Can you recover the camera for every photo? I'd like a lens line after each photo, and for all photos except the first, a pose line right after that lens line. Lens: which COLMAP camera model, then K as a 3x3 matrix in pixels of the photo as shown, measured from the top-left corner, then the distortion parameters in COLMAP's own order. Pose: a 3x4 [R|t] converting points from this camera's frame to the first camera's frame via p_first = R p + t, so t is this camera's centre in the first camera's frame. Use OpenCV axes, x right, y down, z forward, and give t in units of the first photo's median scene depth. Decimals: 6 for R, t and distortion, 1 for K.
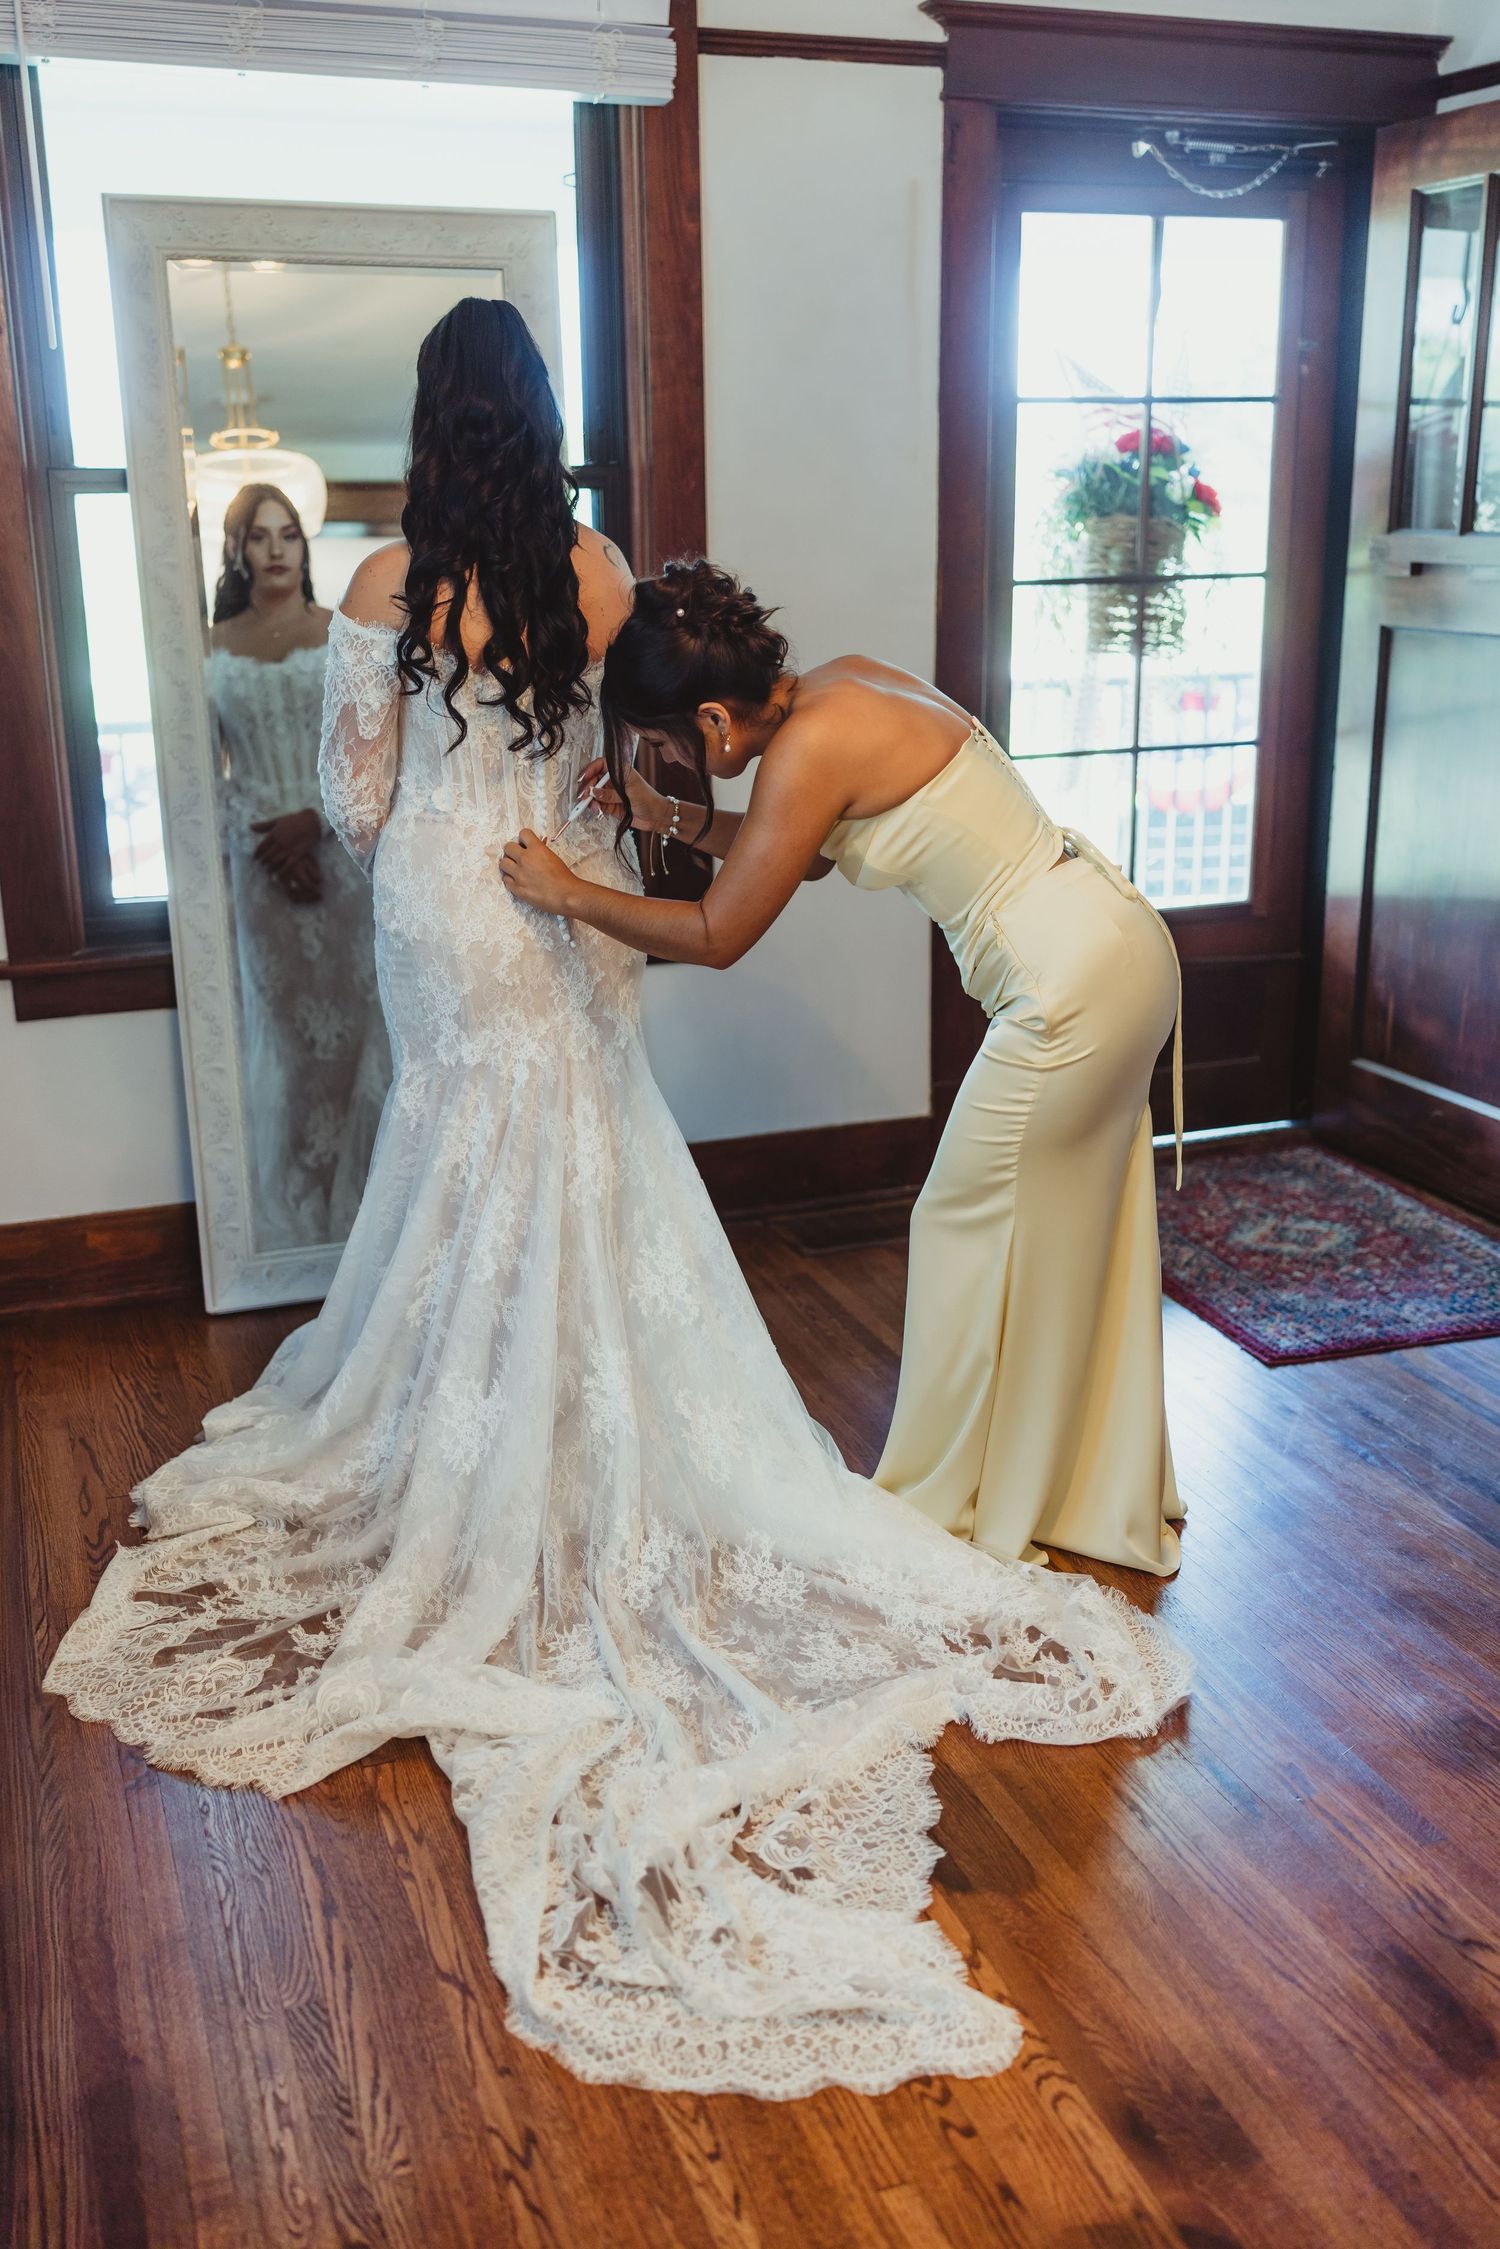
lens RADIAL K [[2133.3, 0, 744.6], [0, 2133.3, 1033.0], [0, 0, 1]] dist [0.116942, -0.422370]
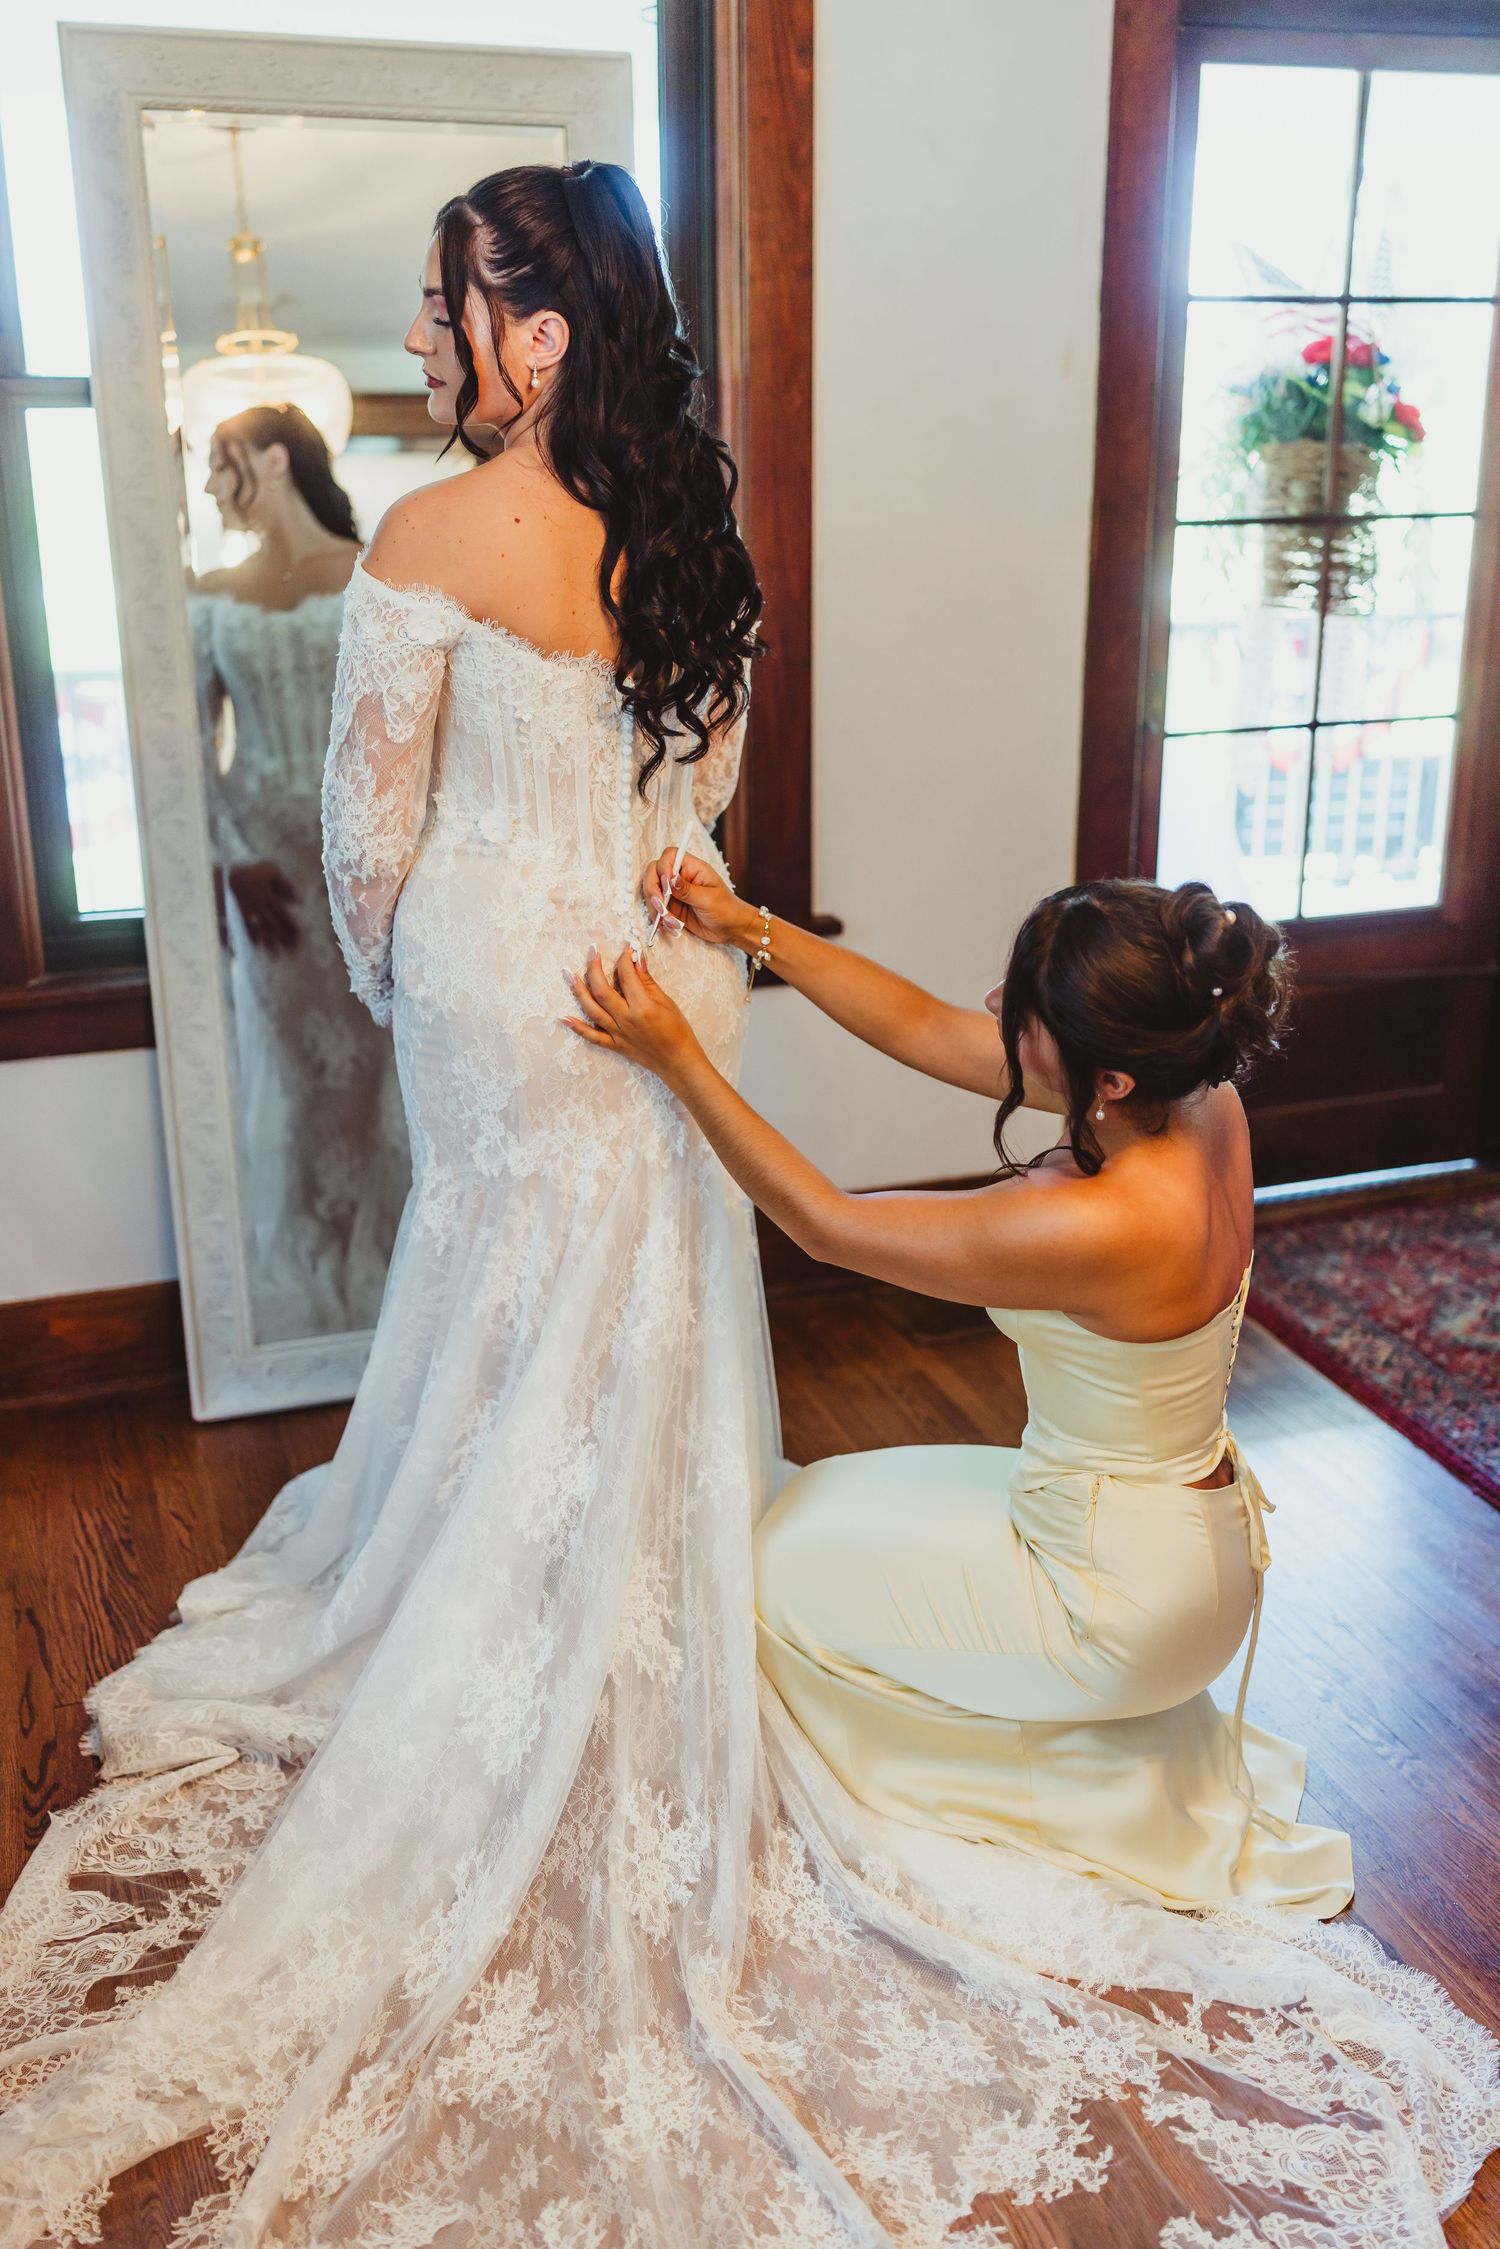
lens RADIAL K [[2165.2, 0, 751.5], [0, 2165.2, 1041.3], [0, 0, 1]] dist [0.001291, 0.012854]
pose [[0.999869, 0.010081, -0.012685, -0.026008], [-0.009566, 0.999151, 0.040063, -0.044297], [0.013078, -0.039937, 0.999117, 0.165596]]
